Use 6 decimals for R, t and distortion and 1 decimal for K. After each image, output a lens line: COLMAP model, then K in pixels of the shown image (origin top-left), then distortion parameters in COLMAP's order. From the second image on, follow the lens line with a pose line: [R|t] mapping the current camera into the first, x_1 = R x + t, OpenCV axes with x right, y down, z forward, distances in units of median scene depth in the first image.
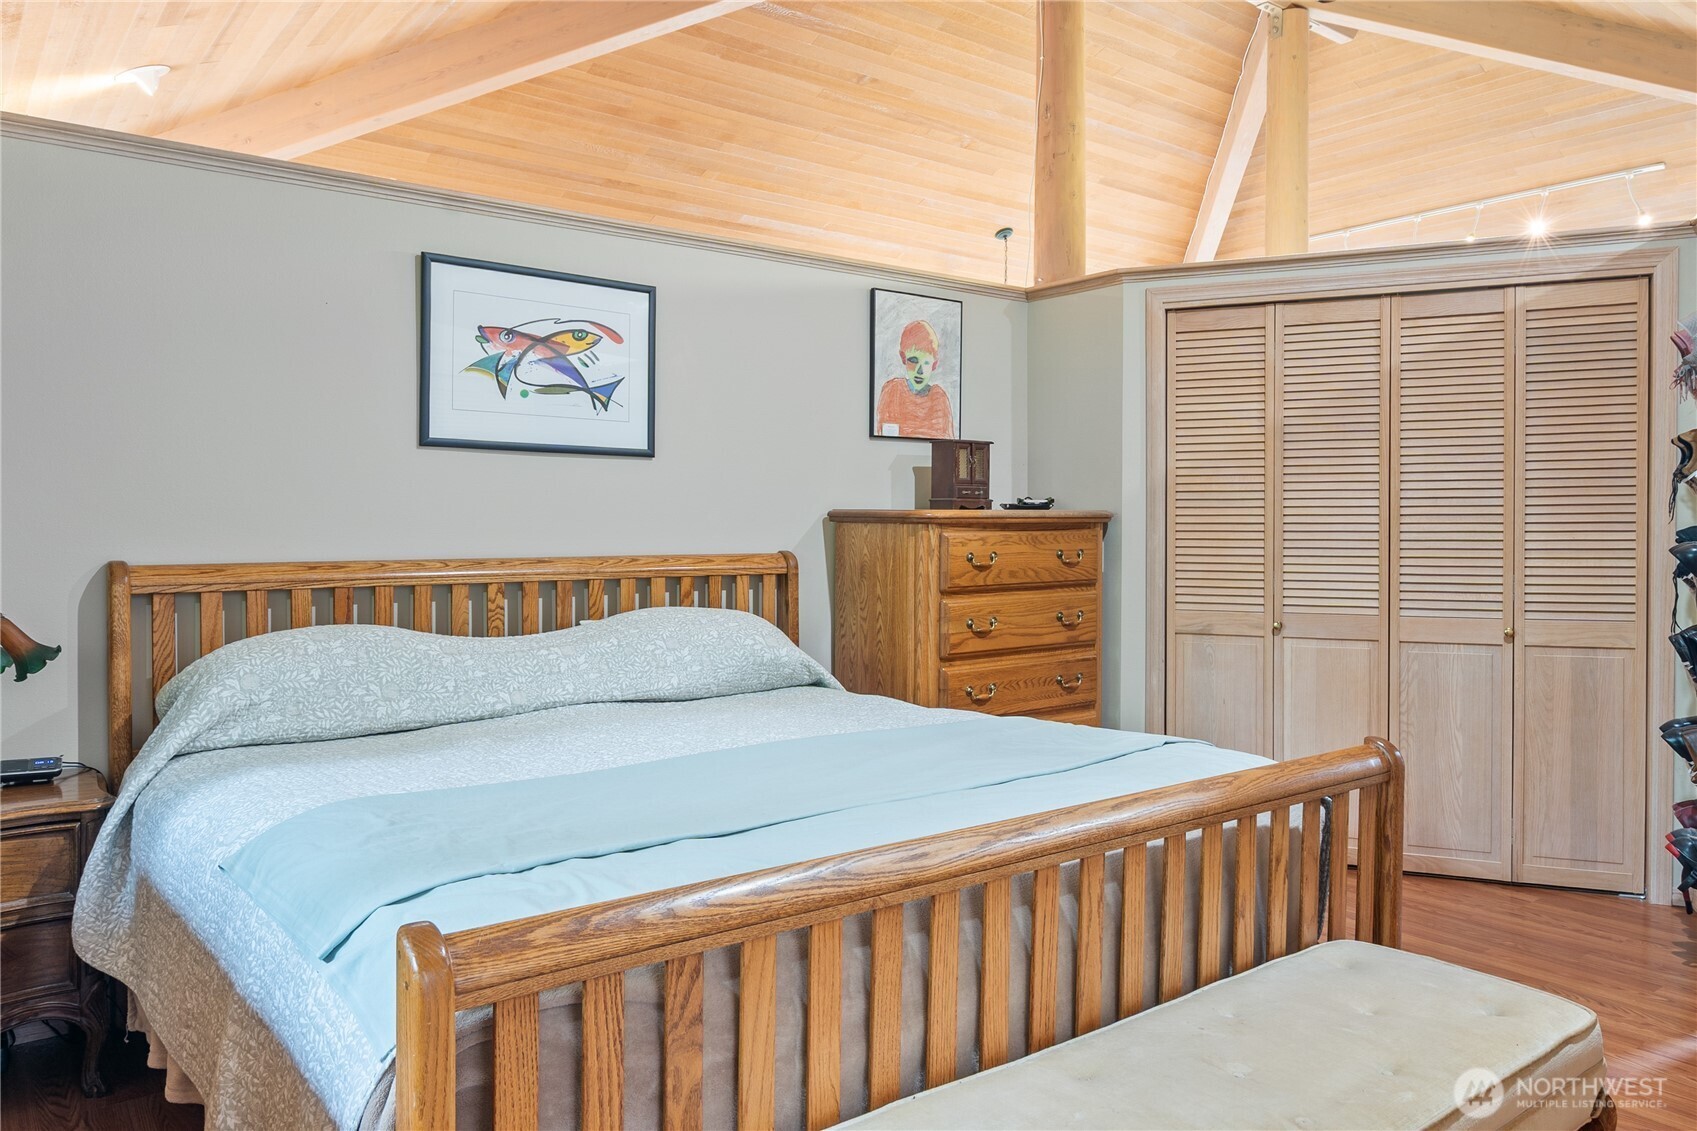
lens RADIAL K [[1202.9, 0, 854.9], [0, 1202.9, 509.3], [0, 0, 1]] dist [-0.004045, -0.000516]
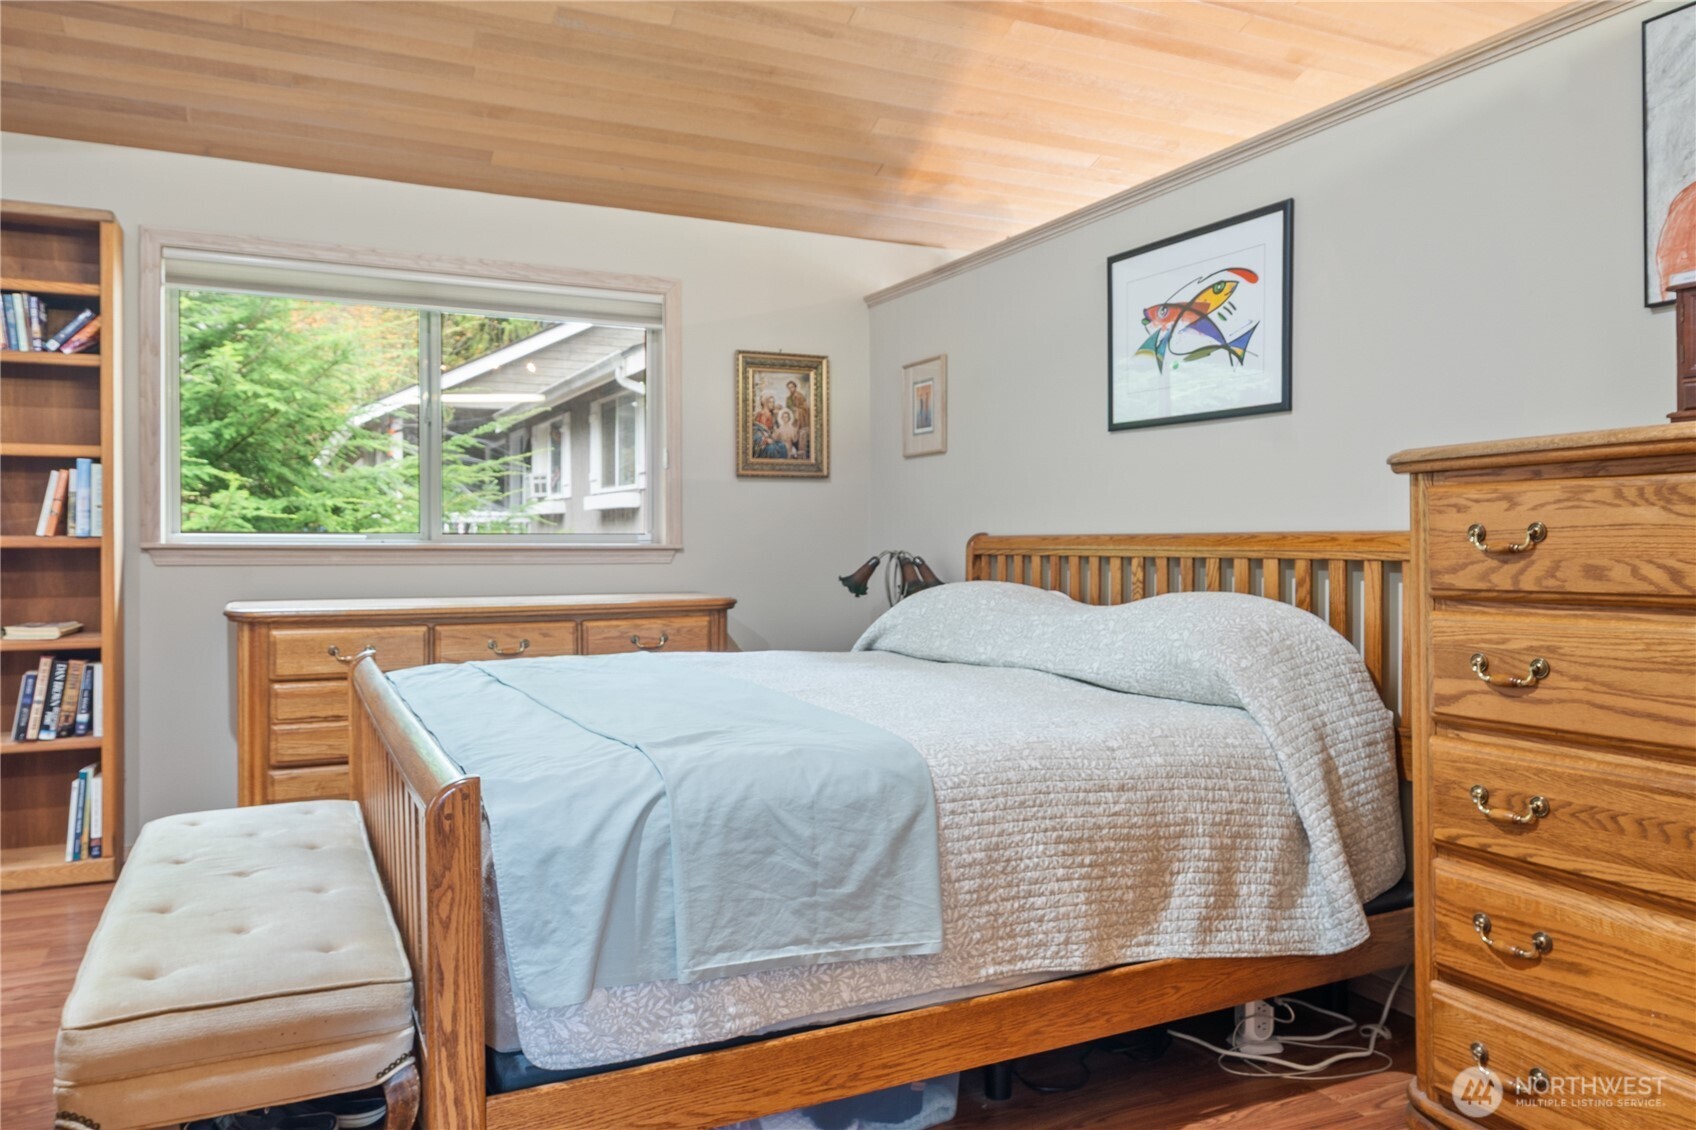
lens RADIAL K [[1202.2, 0, 854.4], [0, 1202.2, 508.8], [0, 0, 1]] dist [-0.004045, -0.000516]
pose [[-0.219285, -0.025794, -0.975320, 0.711414], [0.014844, 0.999447, -0.029769, 0.044442], [0.975548, -0.021006, -0.218781, 0.930648]]
